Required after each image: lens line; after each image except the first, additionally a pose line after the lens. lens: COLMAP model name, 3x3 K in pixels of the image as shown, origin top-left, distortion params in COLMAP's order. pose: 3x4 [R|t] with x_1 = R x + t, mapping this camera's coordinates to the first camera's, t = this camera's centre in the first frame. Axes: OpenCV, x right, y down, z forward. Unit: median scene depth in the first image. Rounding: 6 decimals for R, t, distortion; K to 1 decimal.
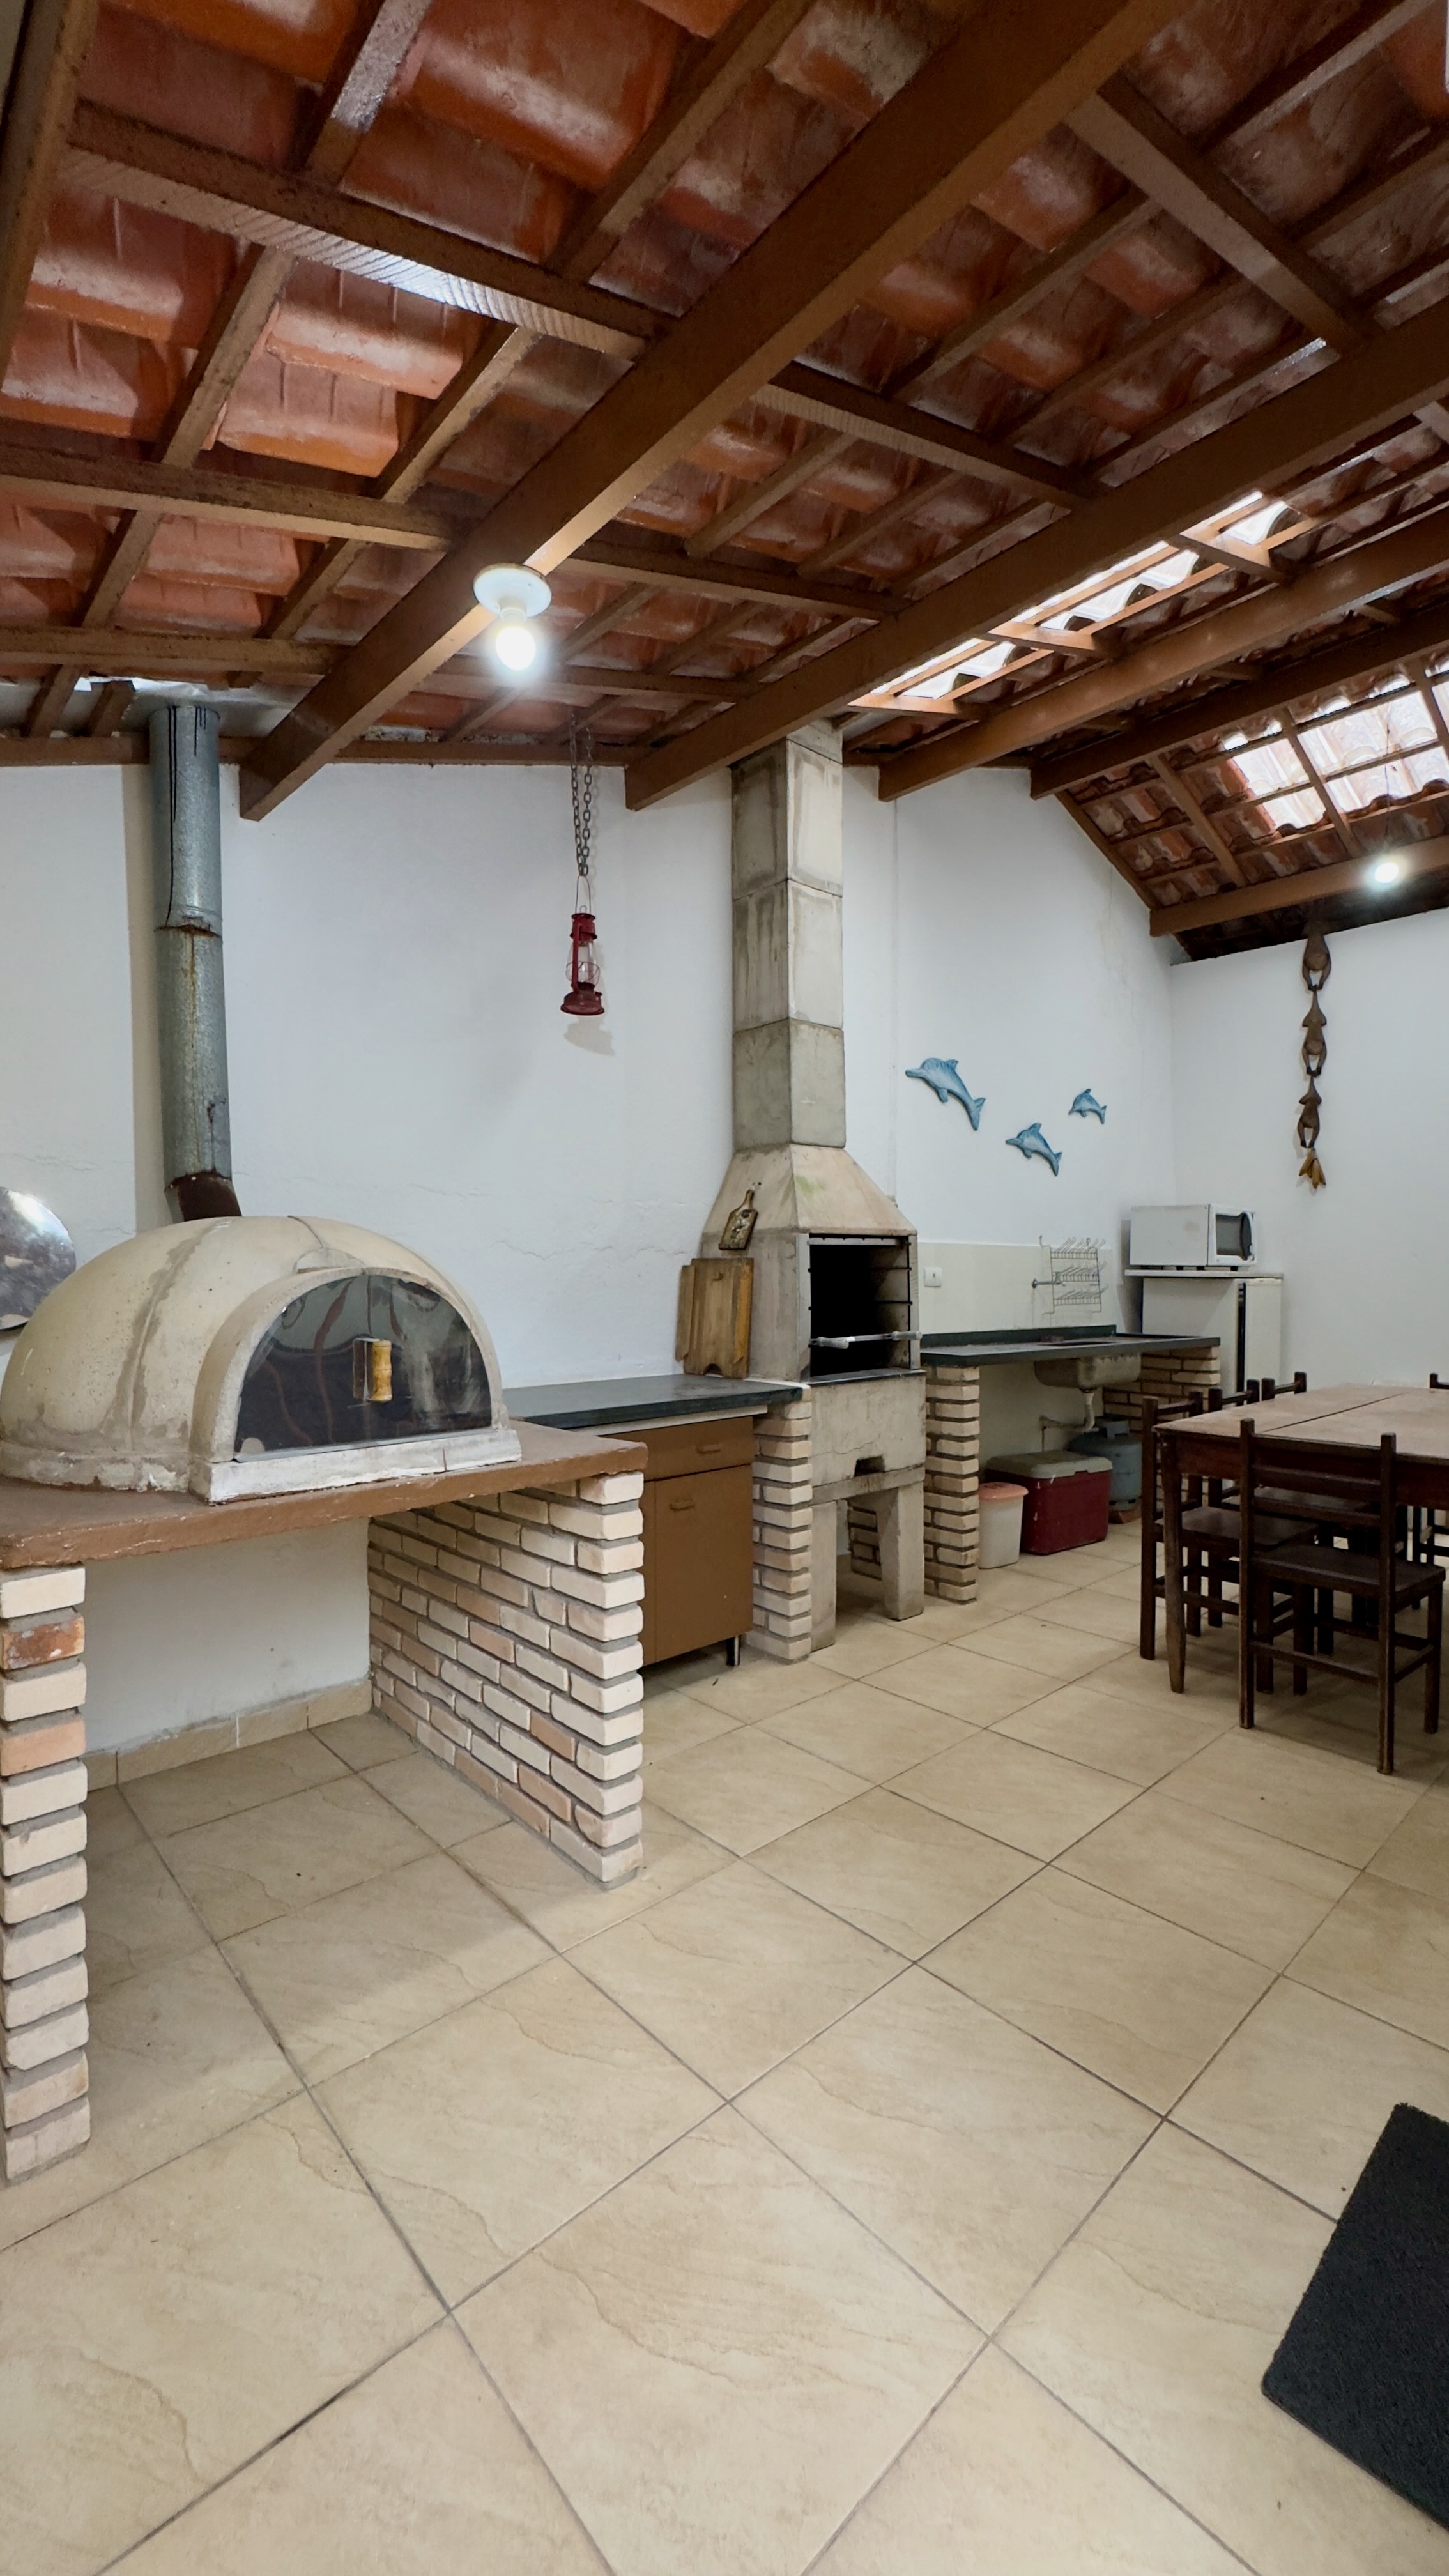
lens RADIAL K [[1034.7, 0, 725.3], [0, 1034.7, 1295.0], [0, 0, 1]] dist [0.002417, 0.000194]
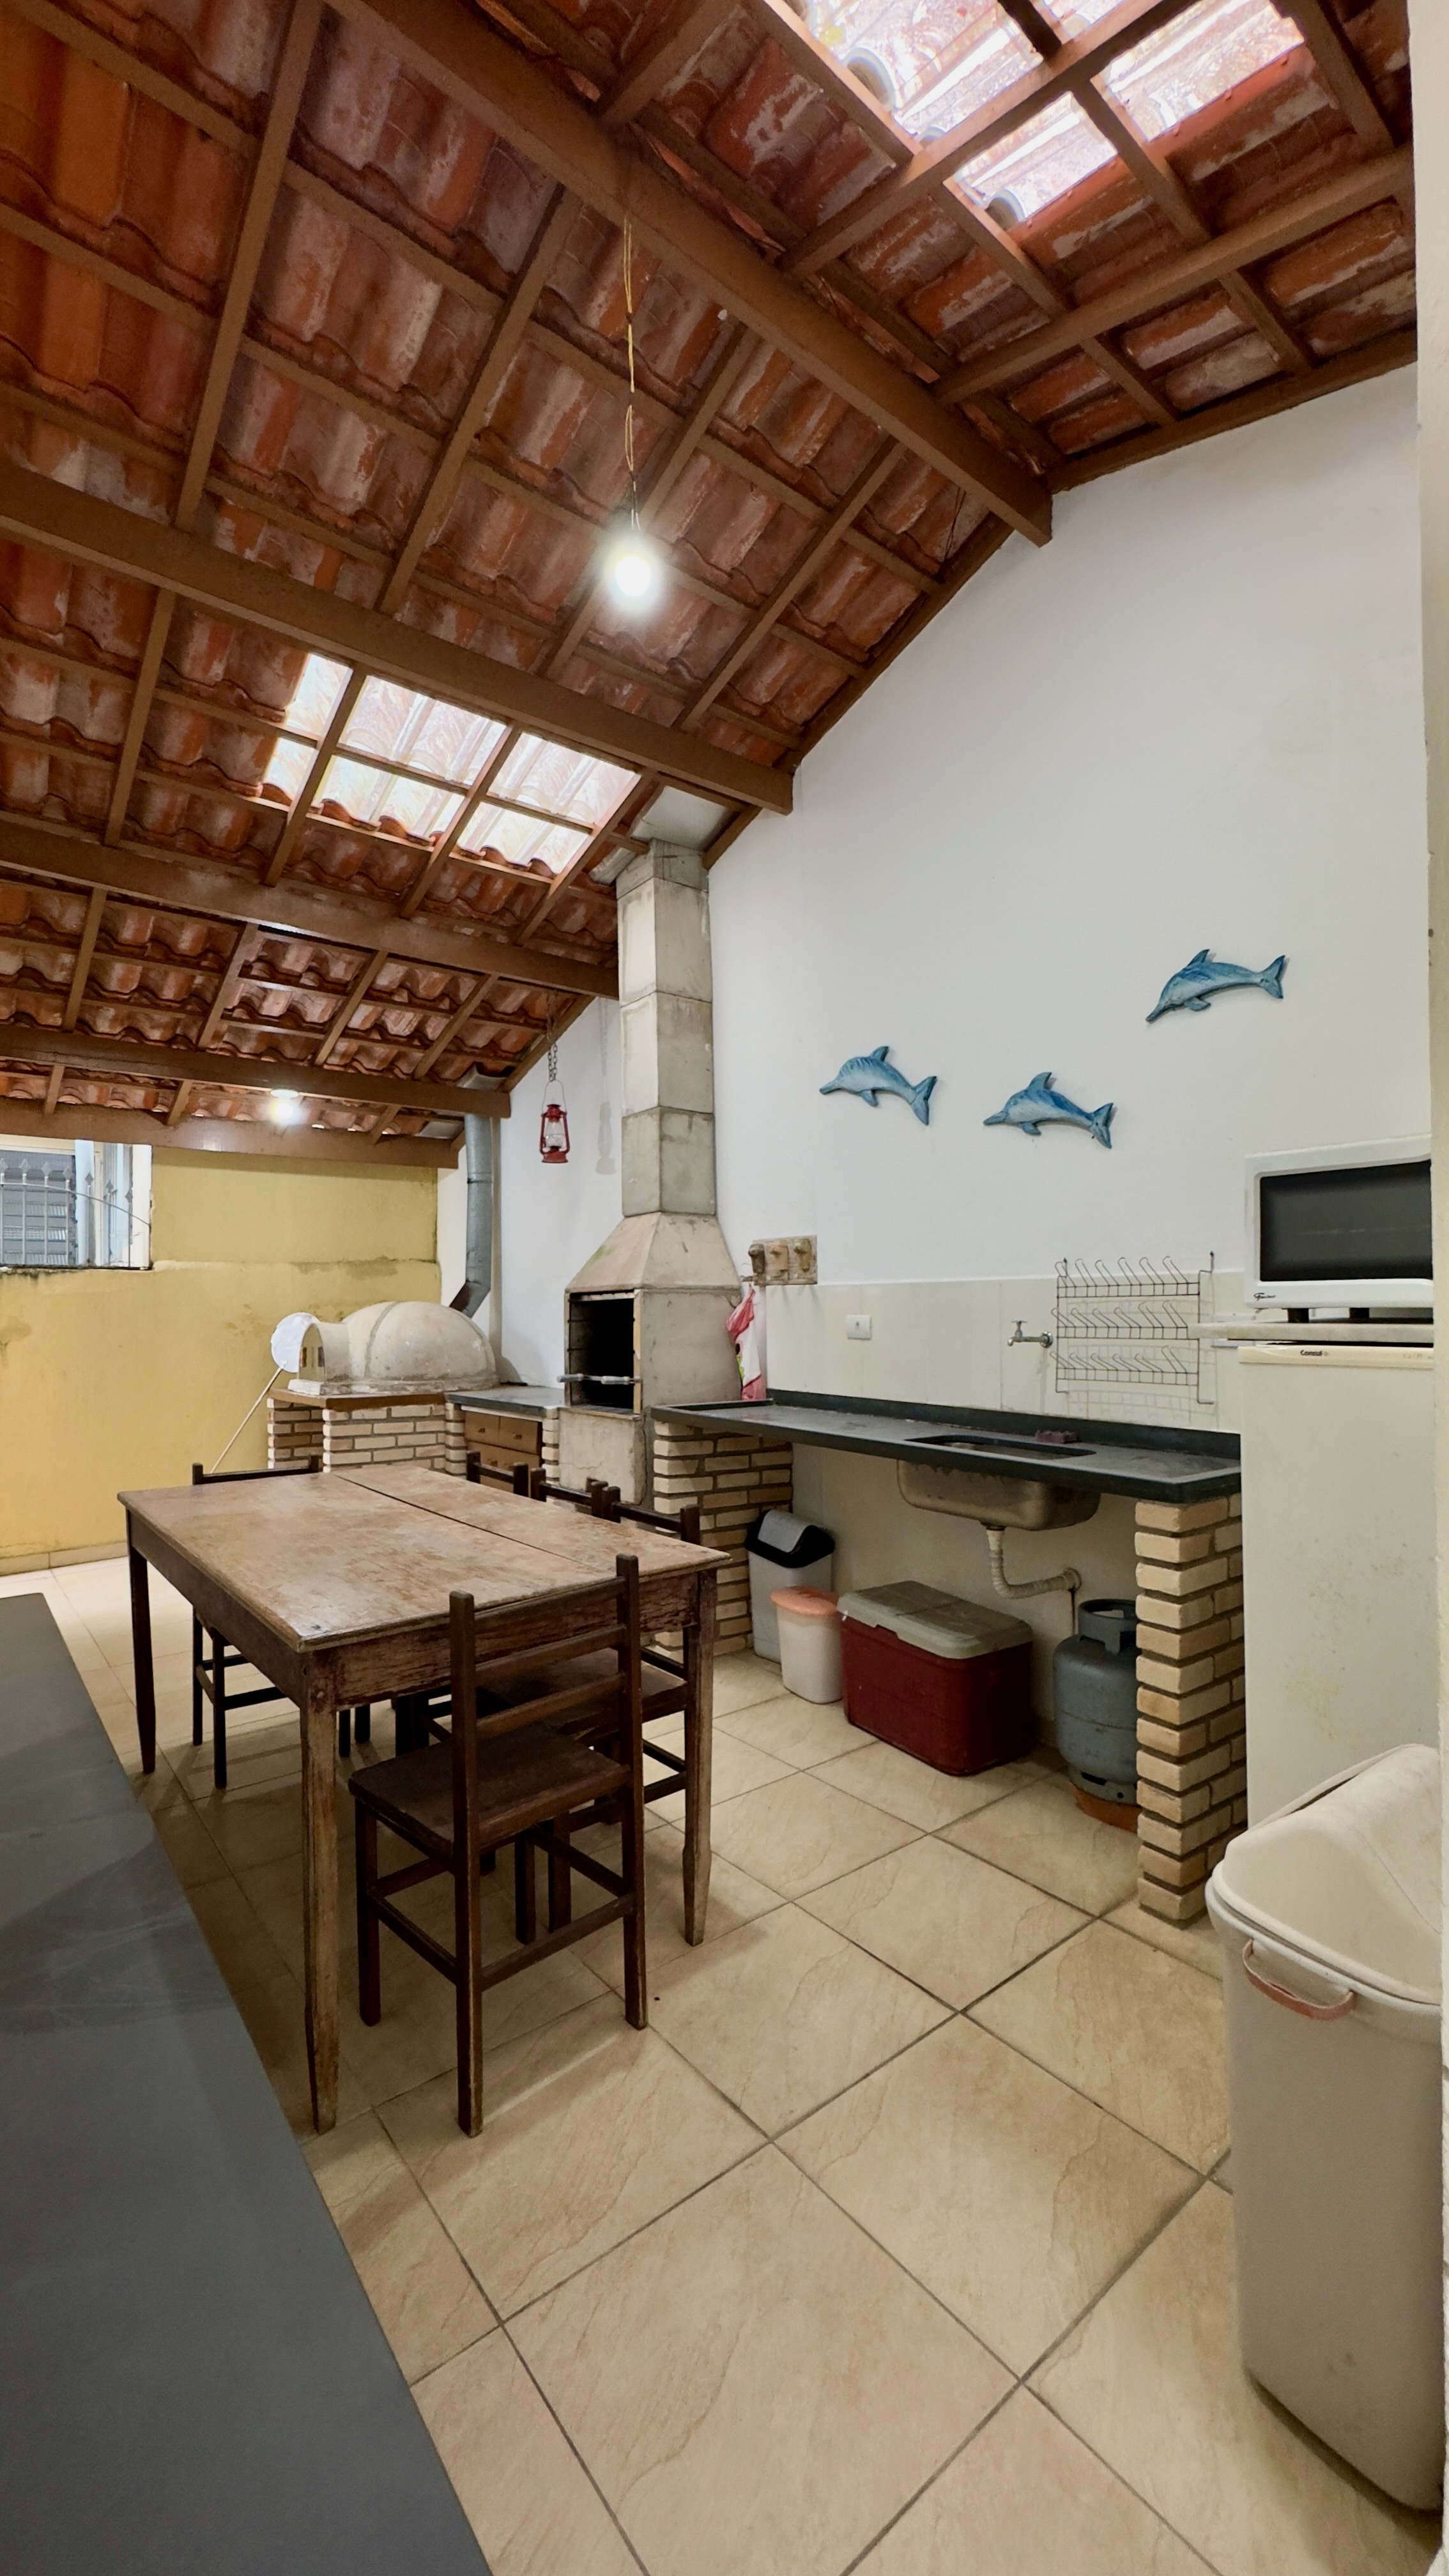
lens RADIAL K [[1034.7, 0, 726.5], [0, 1034.7, 1292.5], [0, 0, 1]] dist [0.002417, 0.000194]
pose [[-0.071784, -0.006645, -0.997398, 1.004512], [0.000458, 0.999977, -0.006695, -0.037939], [0.997420, -0.000937, -0.071779, 0.941961]]
